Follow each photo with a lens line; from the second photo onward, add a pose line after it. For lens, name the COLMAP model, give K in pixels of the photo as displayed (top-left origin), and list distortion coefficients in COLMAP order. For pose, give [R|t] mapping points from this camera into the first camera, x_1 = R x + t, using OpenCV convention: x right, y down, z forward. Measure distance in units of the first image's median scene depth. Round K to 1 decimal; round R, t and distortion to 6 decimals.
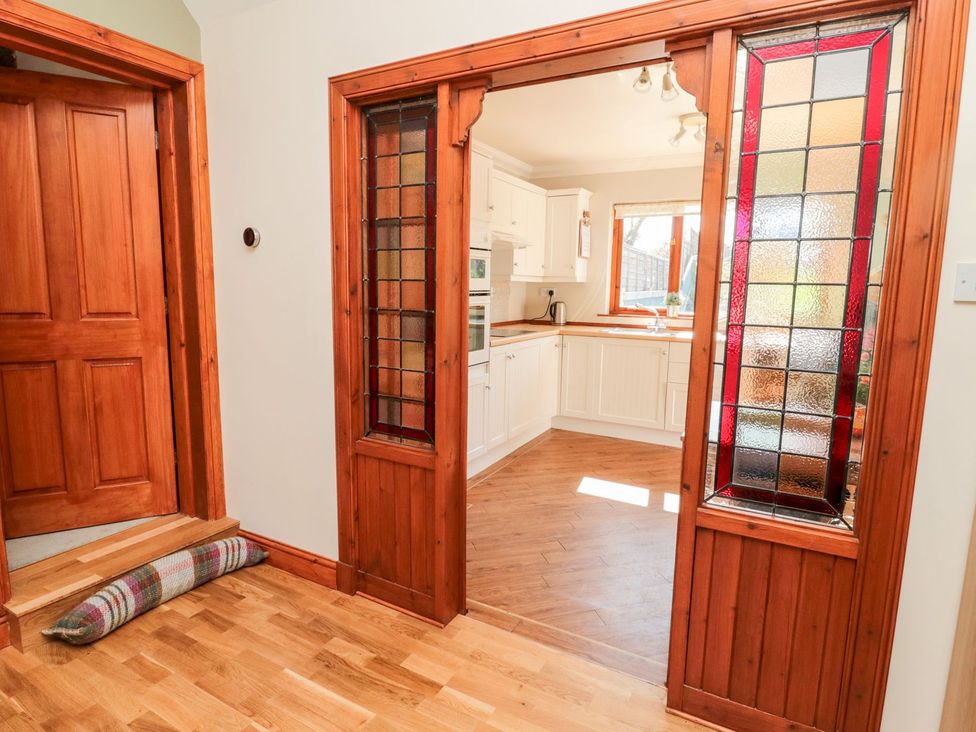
lens RADIAL K [[544.0, 0, 491.4], [0, 544.0, 359.6], [0, 0, 1]] dist [-0.008820, -0.008637]
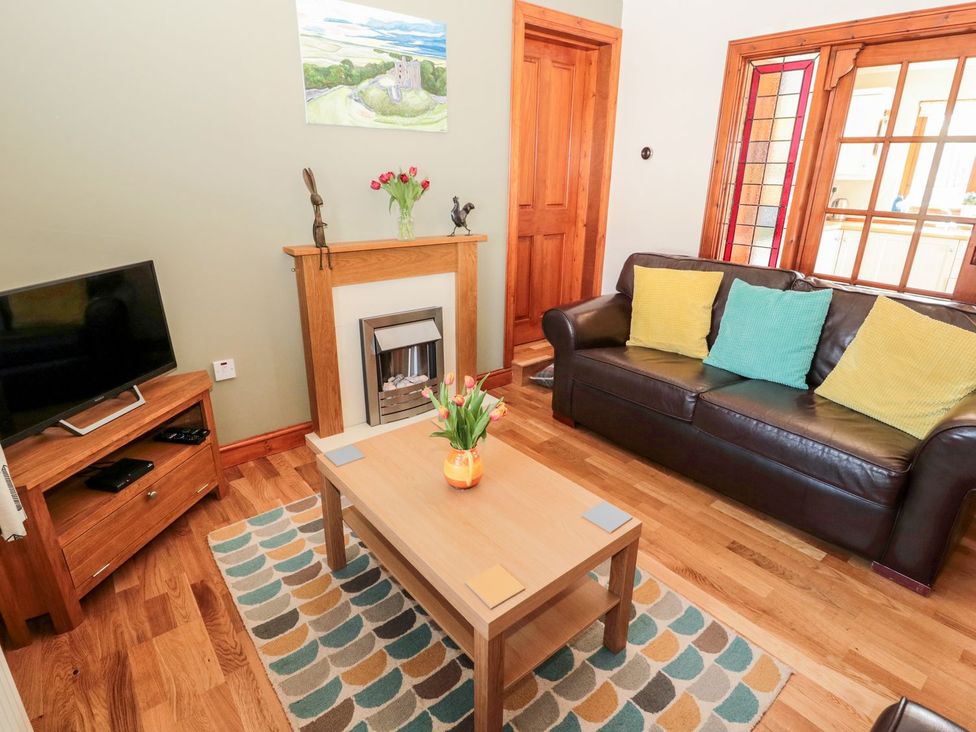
lens RADIAL K [[527.4, 0, 495.6], [0, 527.4, 358.2], [0, 0, 1]] dist [0.000426, -0.014611]
pose [[0.928242, 0.118838, -0.352483, -0.250994], [-0.047696, 0.977796, 0.204057, 0.054592], [0.368906, -0.172602, 0.913300, -0.607150]]
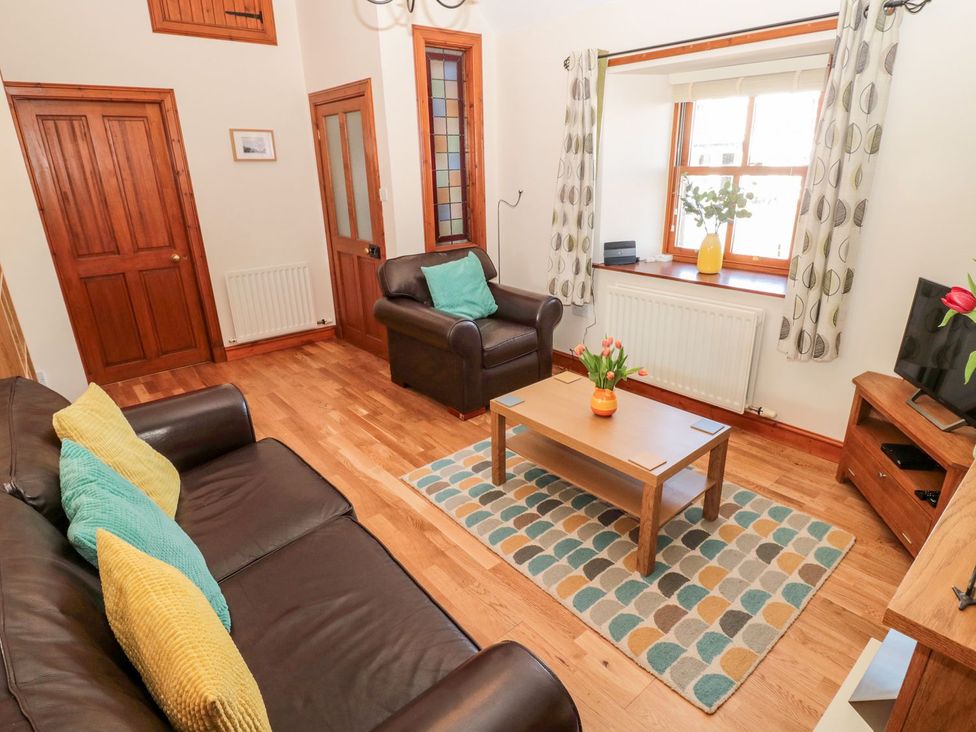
lens RADIAL K [[527.4, 0, 480.2], [0, 527.4, 366.3], [0, 0, 1]] dist [0.000426, -0.014611]
pose [[-0.930400, -0.129181, 0.343028, -0.618990], [0.052424, 0.879323, 0.473332, -0.205499], [-0.362778, 0.458371, -0.811350, 0.814131]]
